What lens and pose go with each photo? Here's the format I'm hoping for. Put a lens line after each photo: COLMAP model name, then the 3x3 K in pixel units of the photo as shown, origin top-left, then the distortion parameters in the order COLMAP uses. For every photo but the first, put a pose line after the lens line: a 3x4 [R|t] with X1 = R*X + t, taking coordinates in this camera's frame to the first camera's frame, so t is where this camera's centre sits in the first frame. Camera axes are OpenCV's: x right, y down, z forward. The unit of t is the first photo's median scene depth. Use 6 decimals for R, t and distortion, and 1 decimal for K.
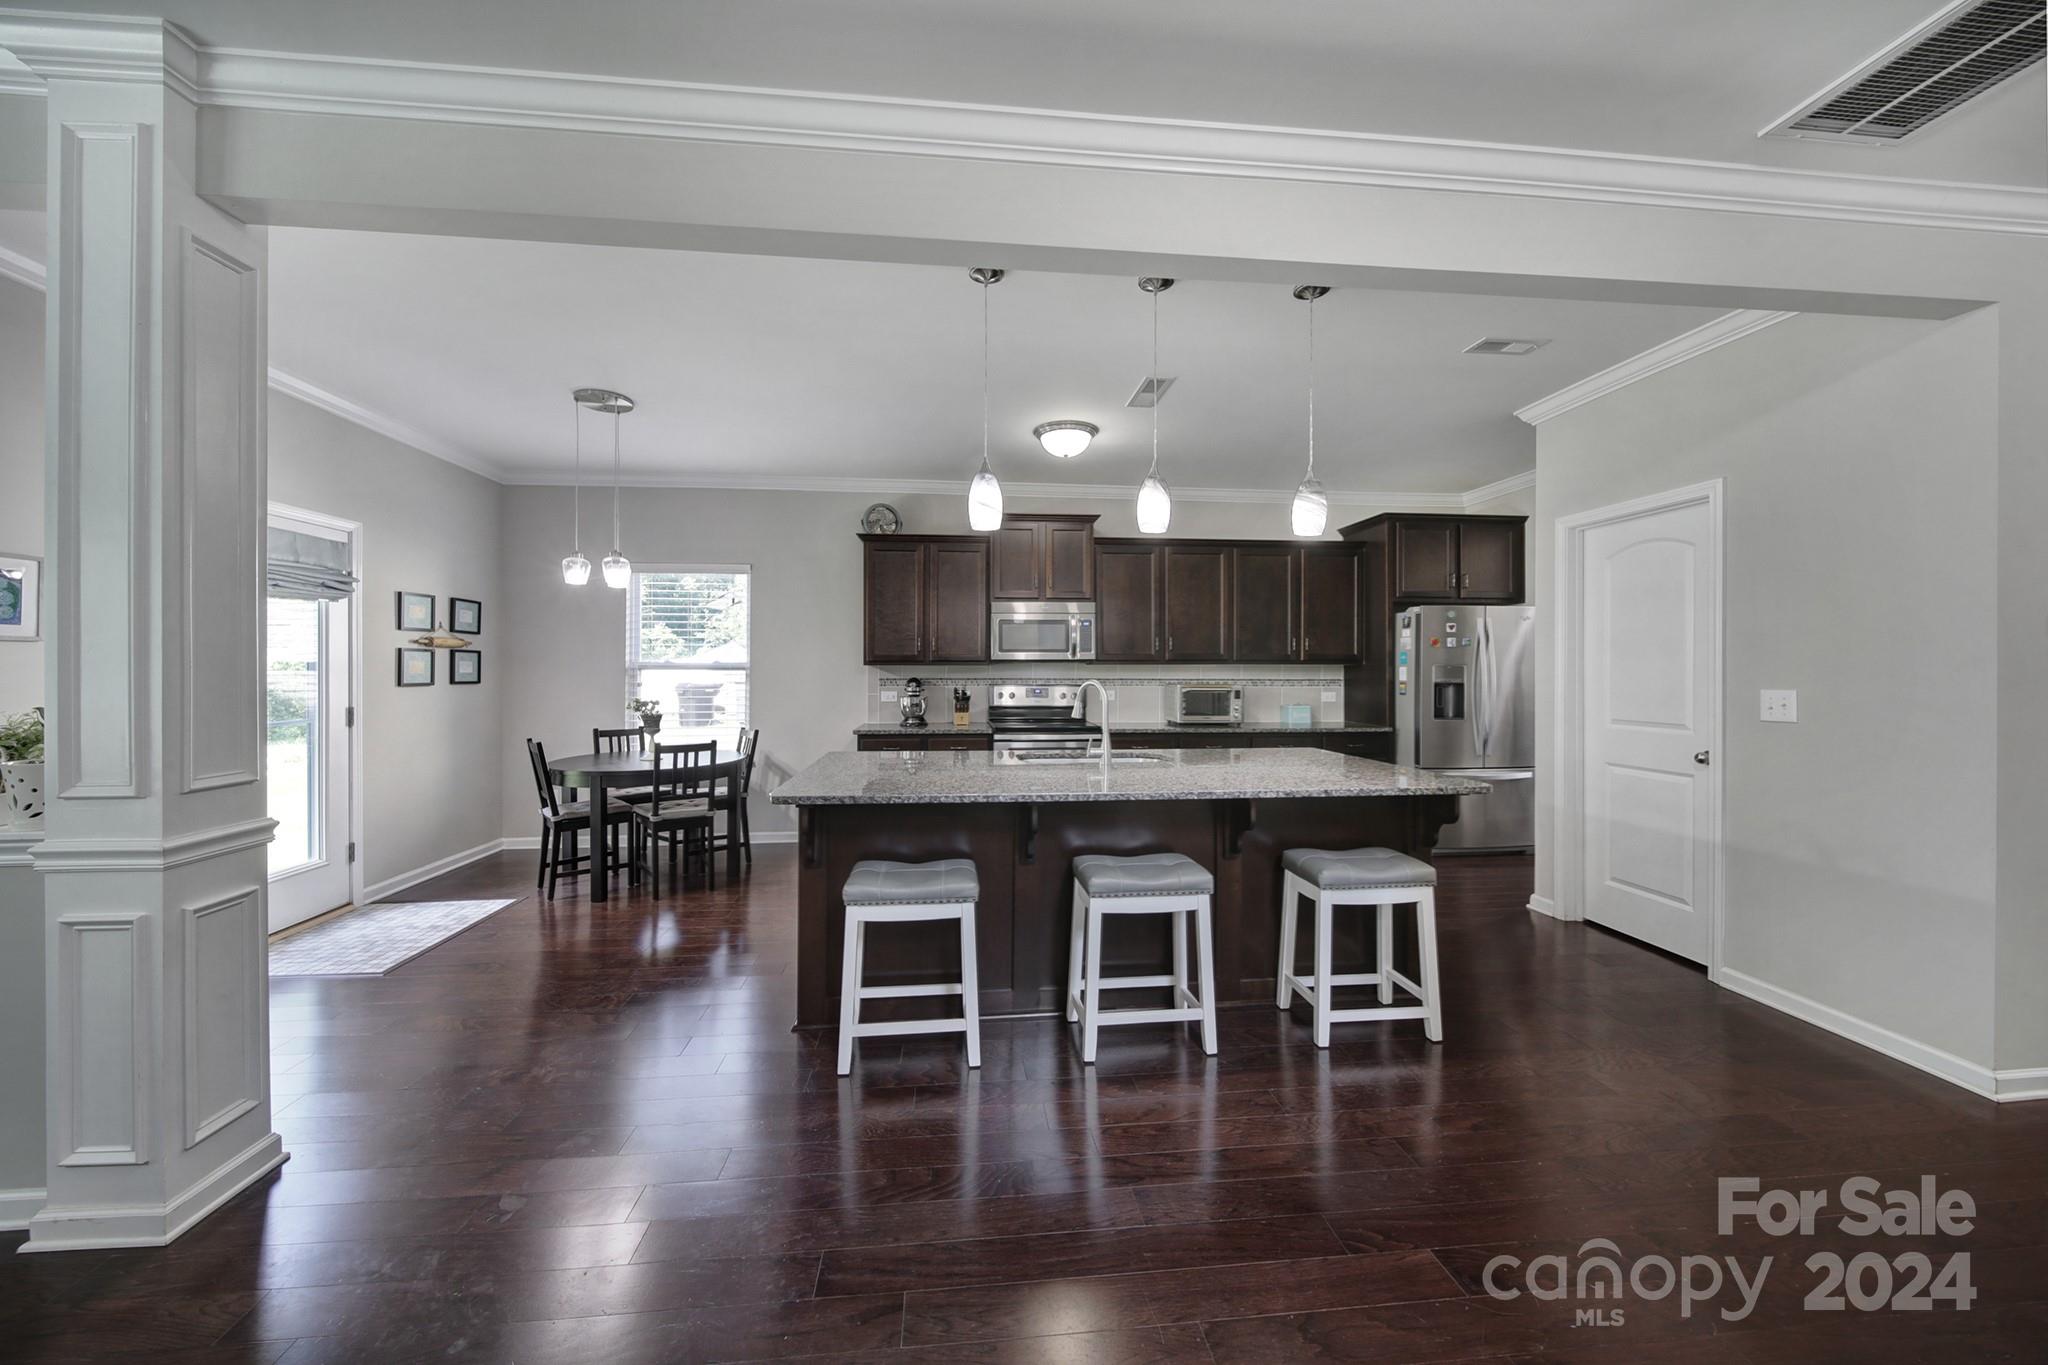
lens RADIAL K [[725.0, 0, 1021.2], [0, 725.0, 667.8], [0, 0, 1]] dist [-0.000006, -0.001034]
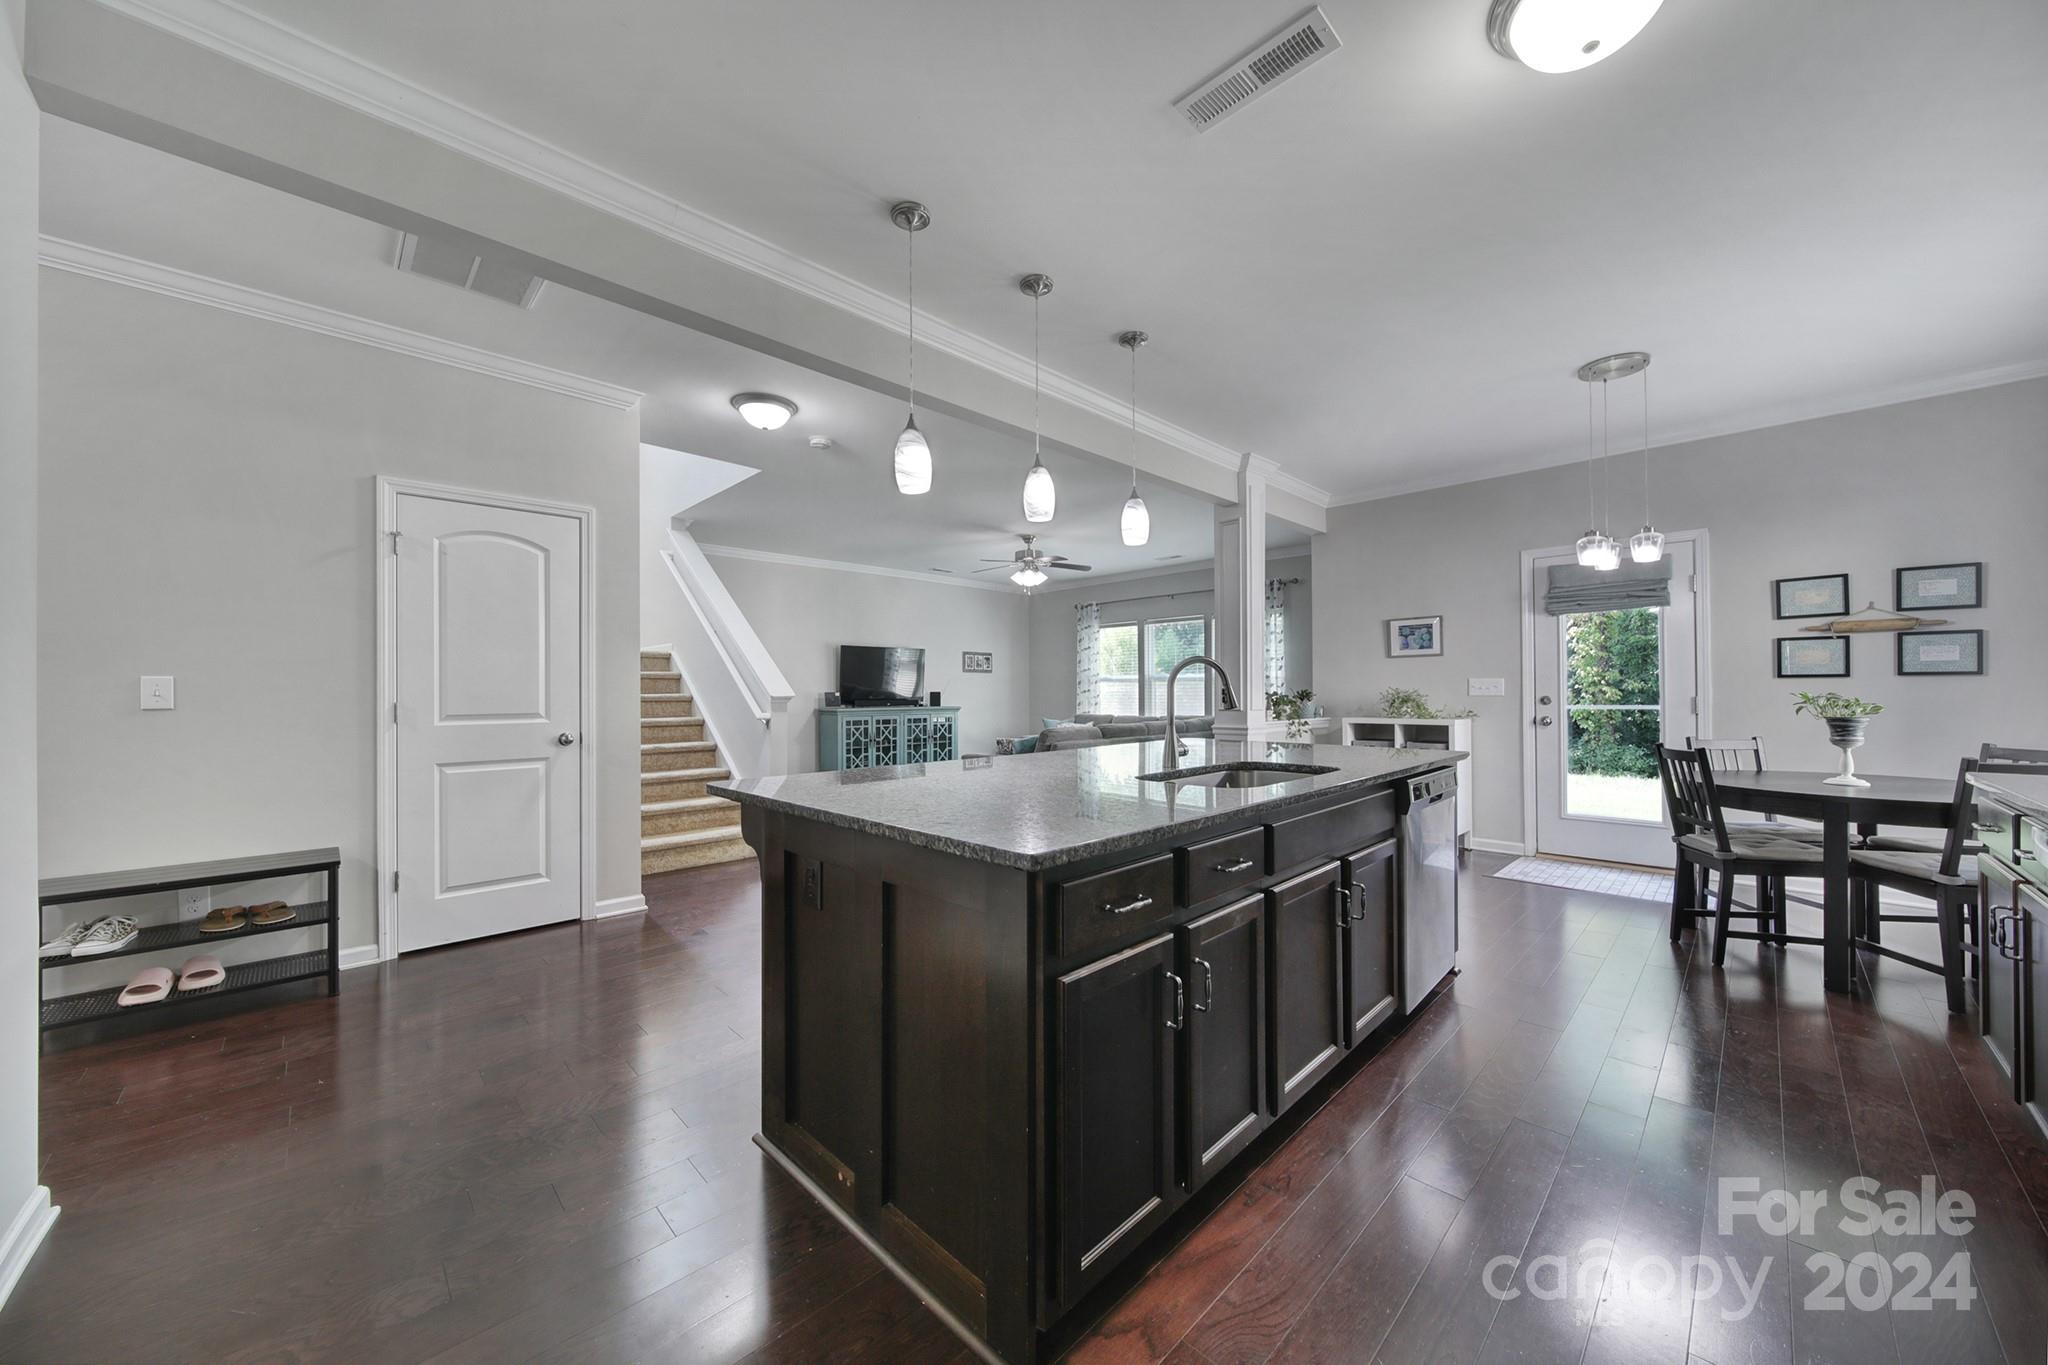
lens RADIAL K [[725.0, 0, 1020.1], [0, 725.0, 688.2], [0, 0, 1]] dist [-0.000006, -0.001034]
pose [[-0.780499, 0.002158, -0.625153, 0.493591], [0.009416, 0.999921, -0.008304, 0.034564], [0.625085, -0.012368, -0.780458, 1.016376]]
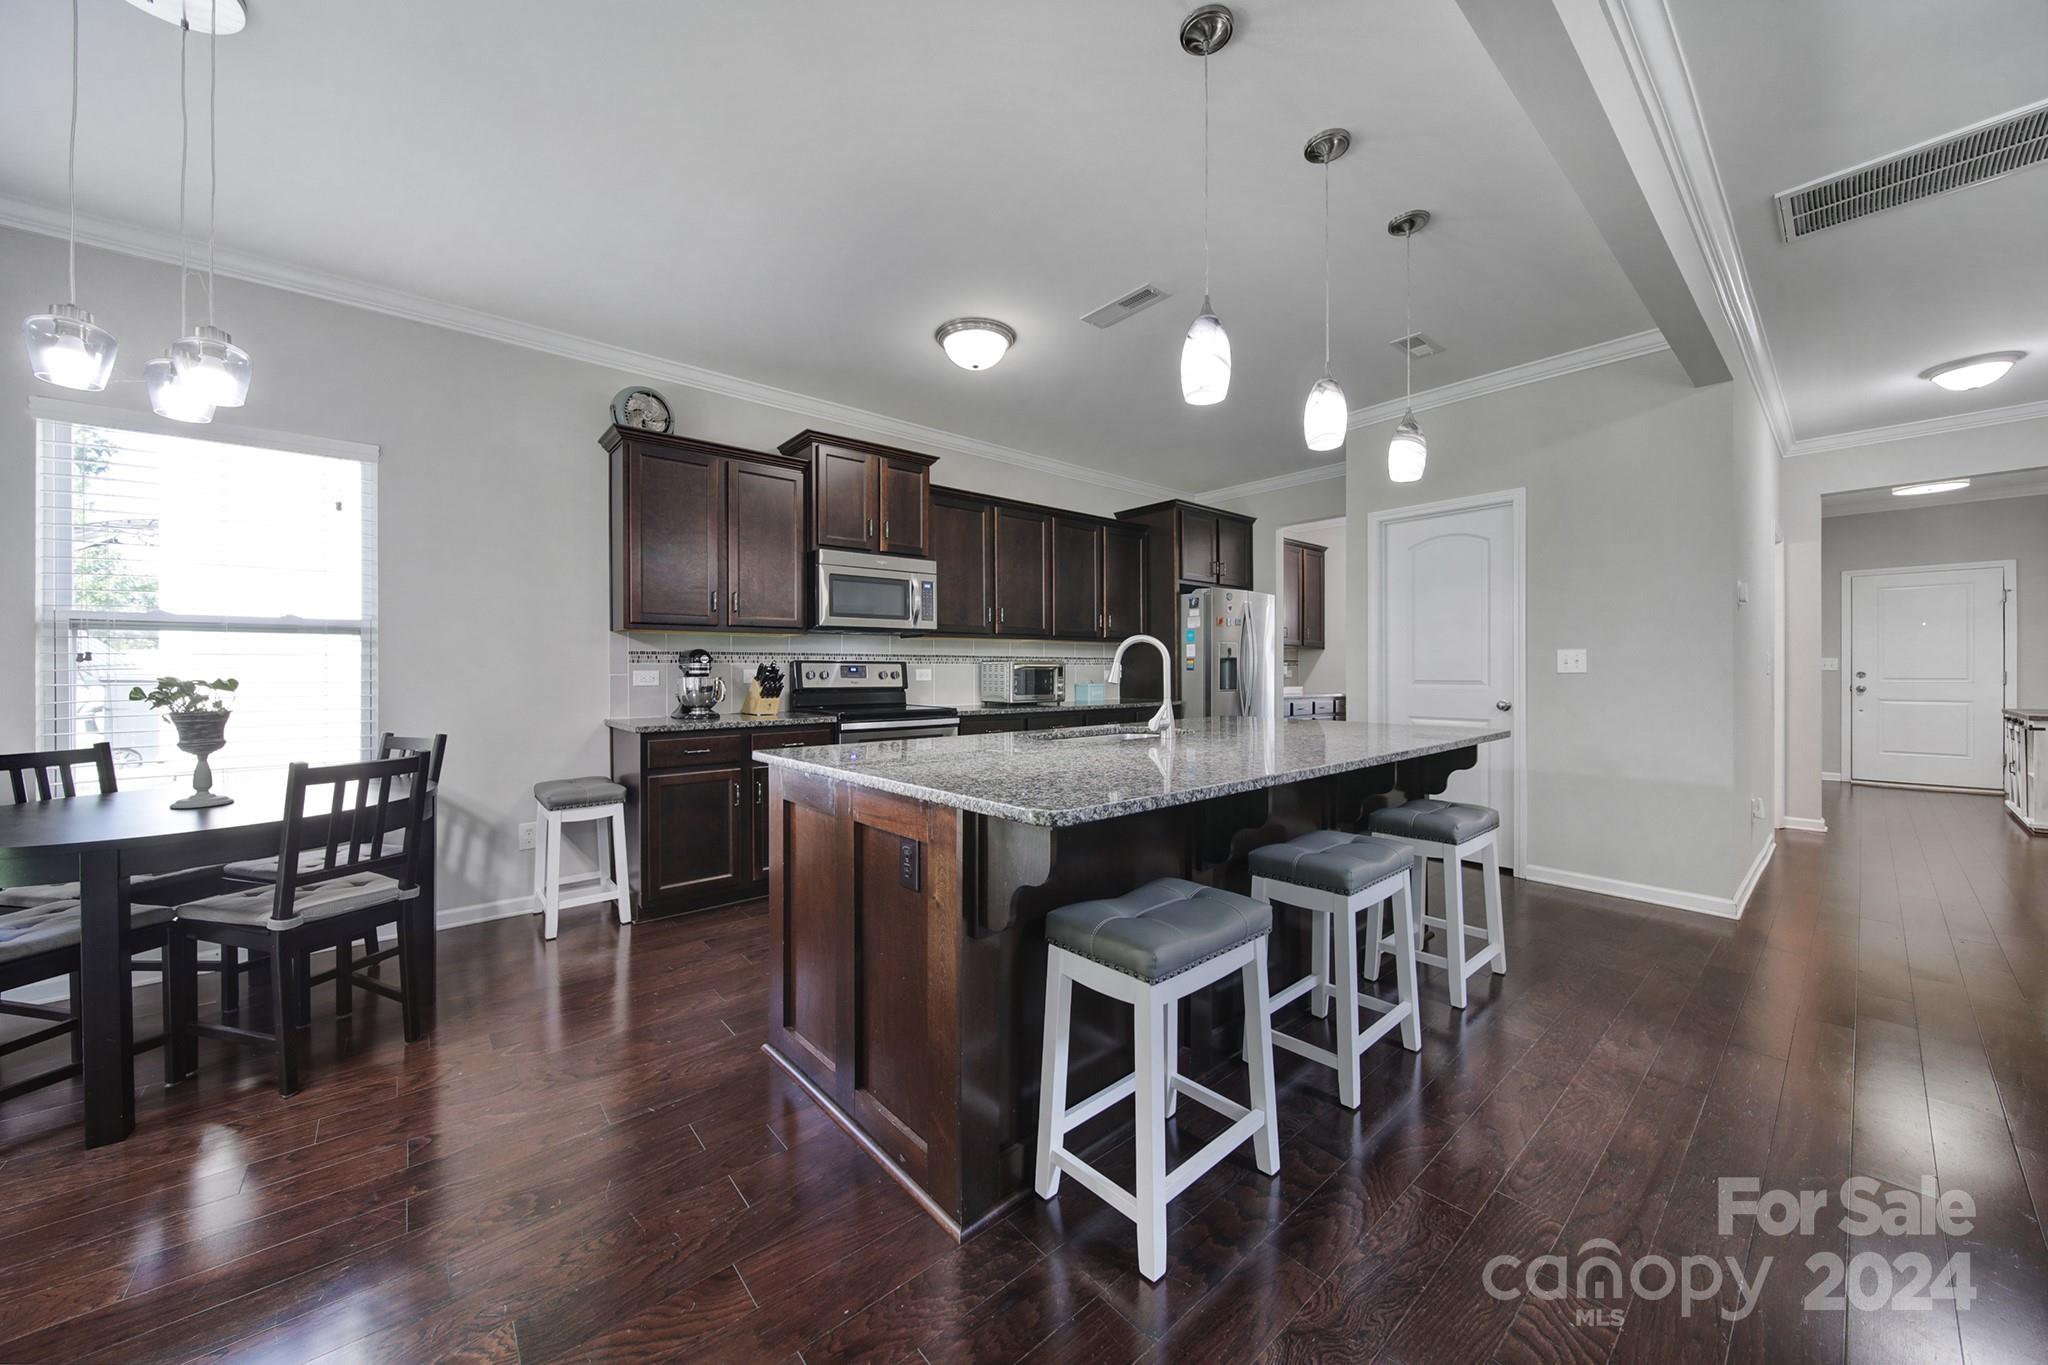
lens RADIAL K [[725.0, 0, 1020.3], [0, 725.0, 673.0], [0, 0, 1]] dist [-0.000006, -0.001034]
pose [[0.821438, -0.007233, 0.570252, -0.327642], [0.003856, 0.999967, 0.007128, 0.036495], [-0.570284, -0.003656, 0.821439, 0.289481]]
